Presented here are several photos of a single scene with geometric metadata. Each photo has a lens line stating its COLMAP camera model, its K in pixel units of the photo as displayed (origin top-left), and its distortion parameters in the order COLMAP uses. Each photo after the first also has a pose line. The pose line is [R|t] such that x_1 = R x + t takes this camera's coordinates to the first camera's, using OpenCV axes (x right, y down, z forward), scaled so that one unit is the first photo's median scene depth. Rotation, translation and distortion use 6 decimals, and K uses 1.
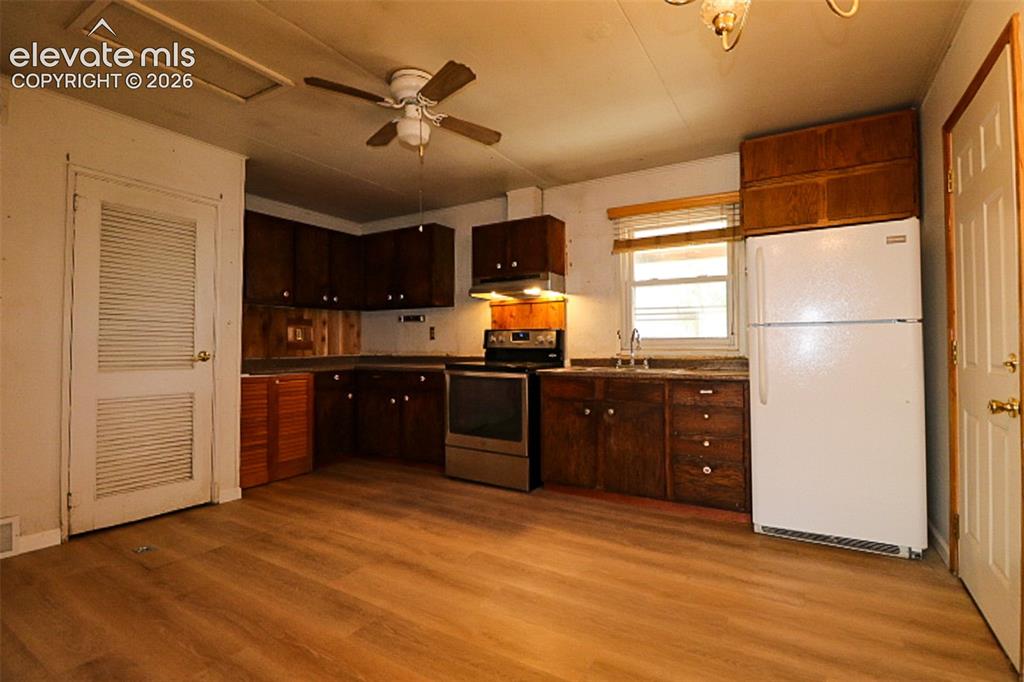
lens RADIAL K [[477.3, 0, 509.6], [0, 477.3, 344.9], [0, 0, 1]] dist [-0.003014, -0.011650]
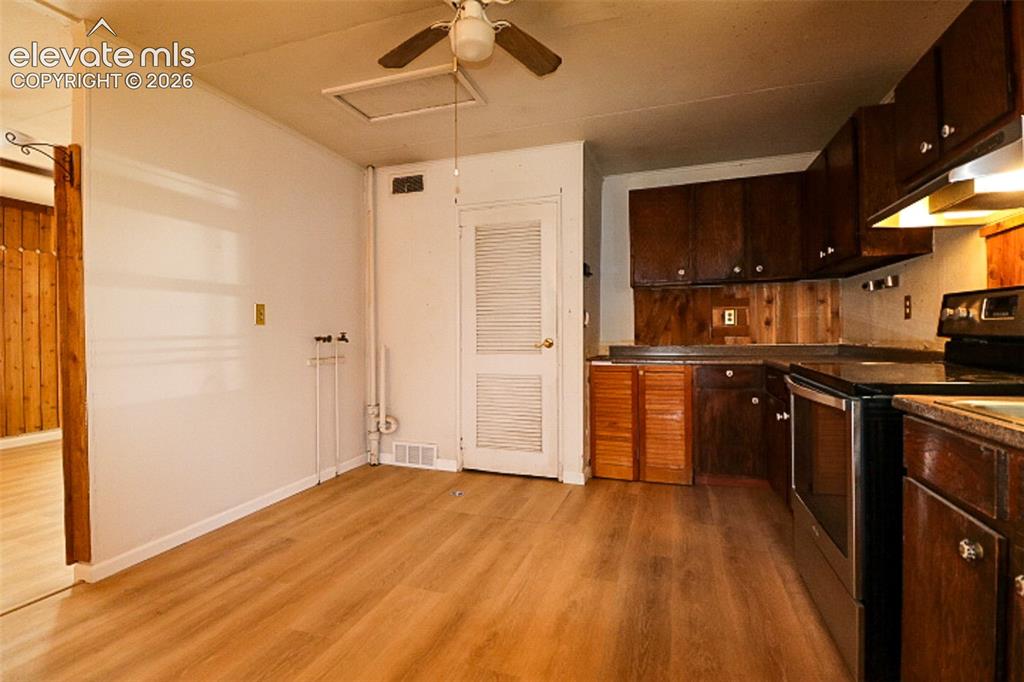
lens RADIAL K [[477.3, 0, 534.4], [0, 477.3, 338.5], [0, 0, 1]] dist [-0.003014, -0.011650]
pose [[0.230204, 0.008863, -0.973102, 0.424615], [0.013599, 0.999832, 0.012323, -0.000852], [0.973047, -0.016071, 0.230045, 0.732317]]
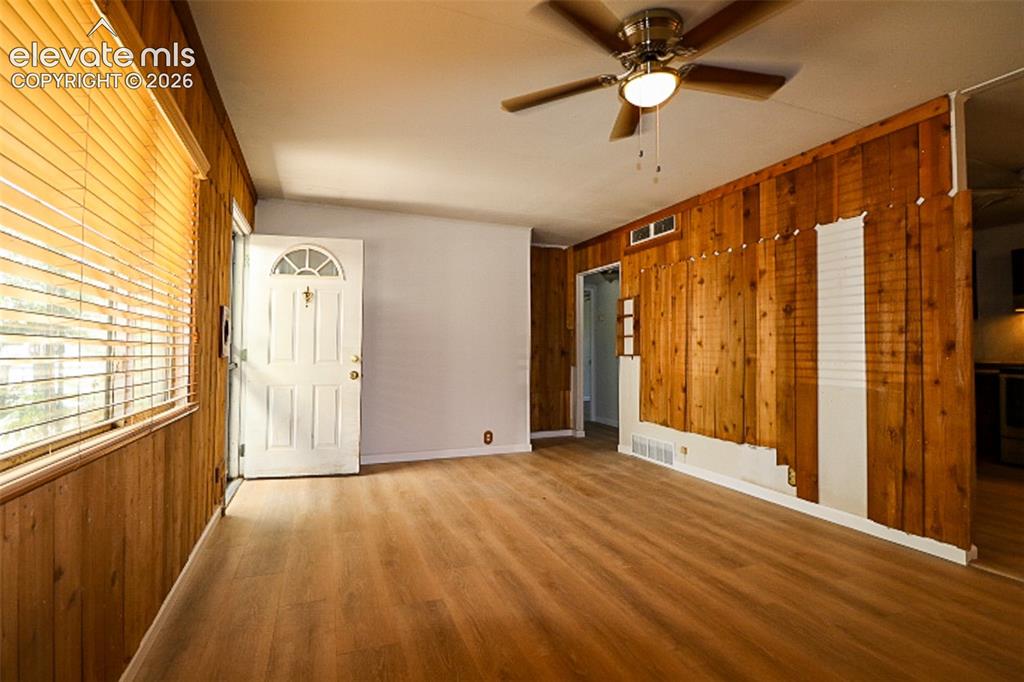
lens RADIAL K [[477.3, 0, 516.8], [0, 477.3, 348.5], [0, 0, 1]] dist [-0.003014, -0.011650]
pose [[0.801300, 0.001143, -0.598262, -0.523635], [-0.001346, 0.999999, 0.000108, -0.009331], [0.598262, 0.000718, 0.801300, -0.847506]]
